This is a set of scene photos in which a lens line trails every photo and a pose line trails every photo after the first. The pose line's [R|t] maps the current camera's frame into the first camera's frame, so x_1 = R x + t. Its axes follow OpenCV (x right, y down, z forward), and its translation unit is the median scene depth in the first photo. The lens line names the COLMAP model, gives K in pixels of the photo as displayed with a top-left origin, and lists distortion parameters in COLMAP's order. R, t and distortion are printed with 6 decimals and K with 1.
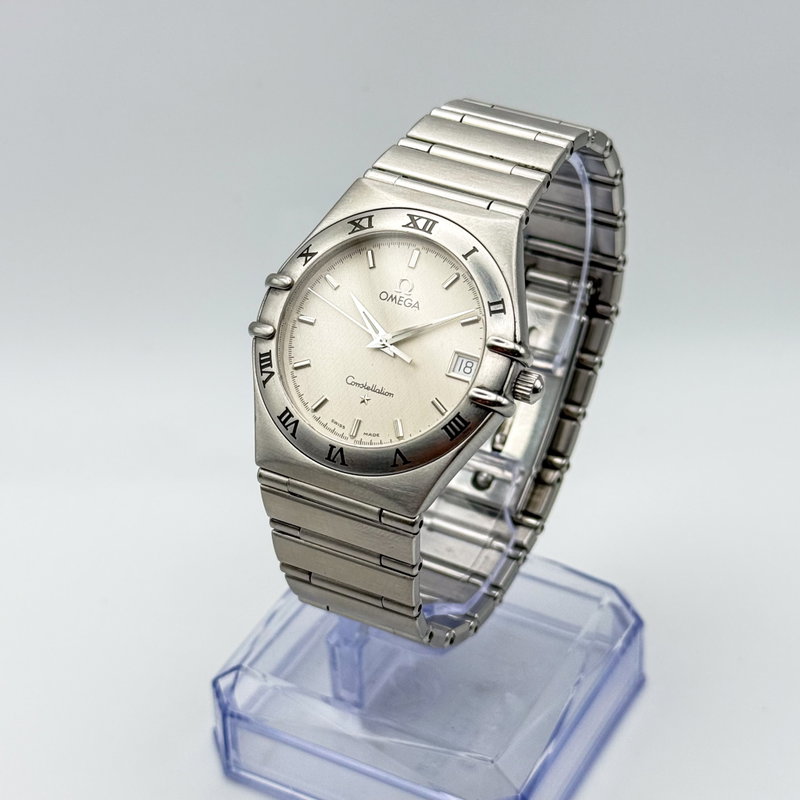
lens RADIAL K [[1972.3, 0, 400.4], [0, 1972.3, 400.3], [0, 0, 1]] dist [0.088086, 0.145165]
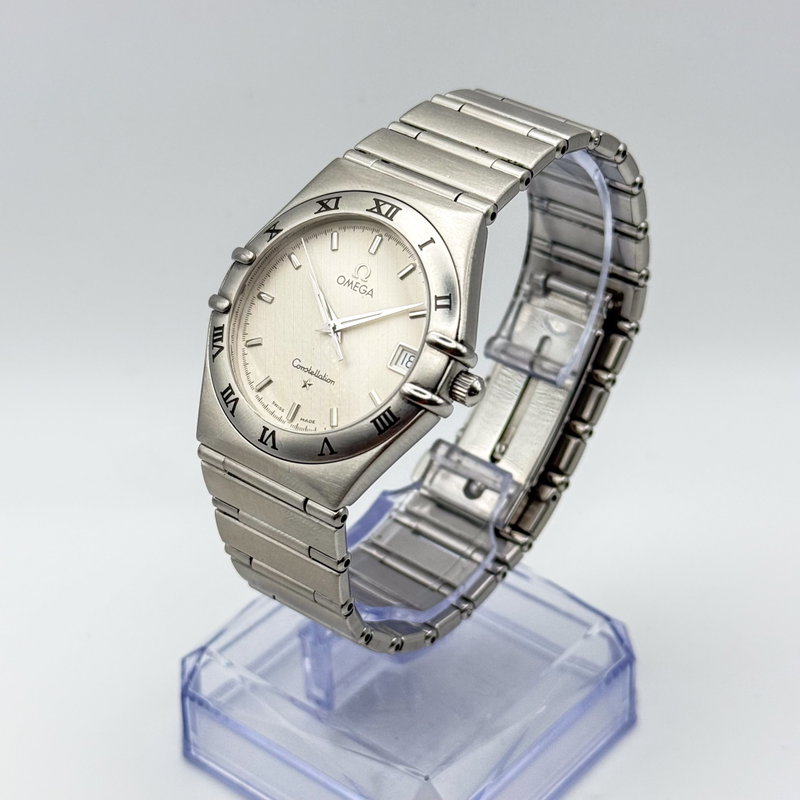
lens RADIAL K [[1972.3, 0, 400.4], [0, 1972.3, 400.3], [0, 0, 1]] dist [0.088086, 0.145165]
pose [[0.980828, 0.108203, -0.162076, 0.180761], [-0.109889, 0.993943, -0.001451, 0.003645], [0.160938, 0.019234, 0.986777, 0.051529]]
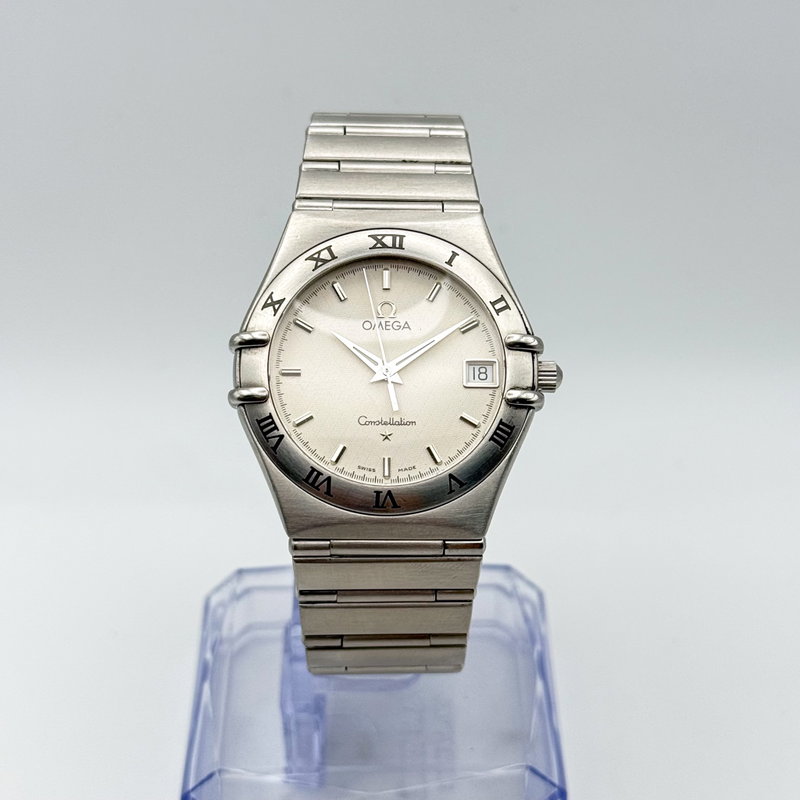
lens RADIAL K [[1972.3, 0, 400.4], [0, 1972.3, 400.3], [0, 0, 1]] dist [0.088086, 0.145165]
pose [[0.866860, -0.259709, 0.425564, -0.399965], [0.262267, 0.963497, 0.053765, -0.064198], [-0.423993, 0.065004, 0.903330, 0.143315]]
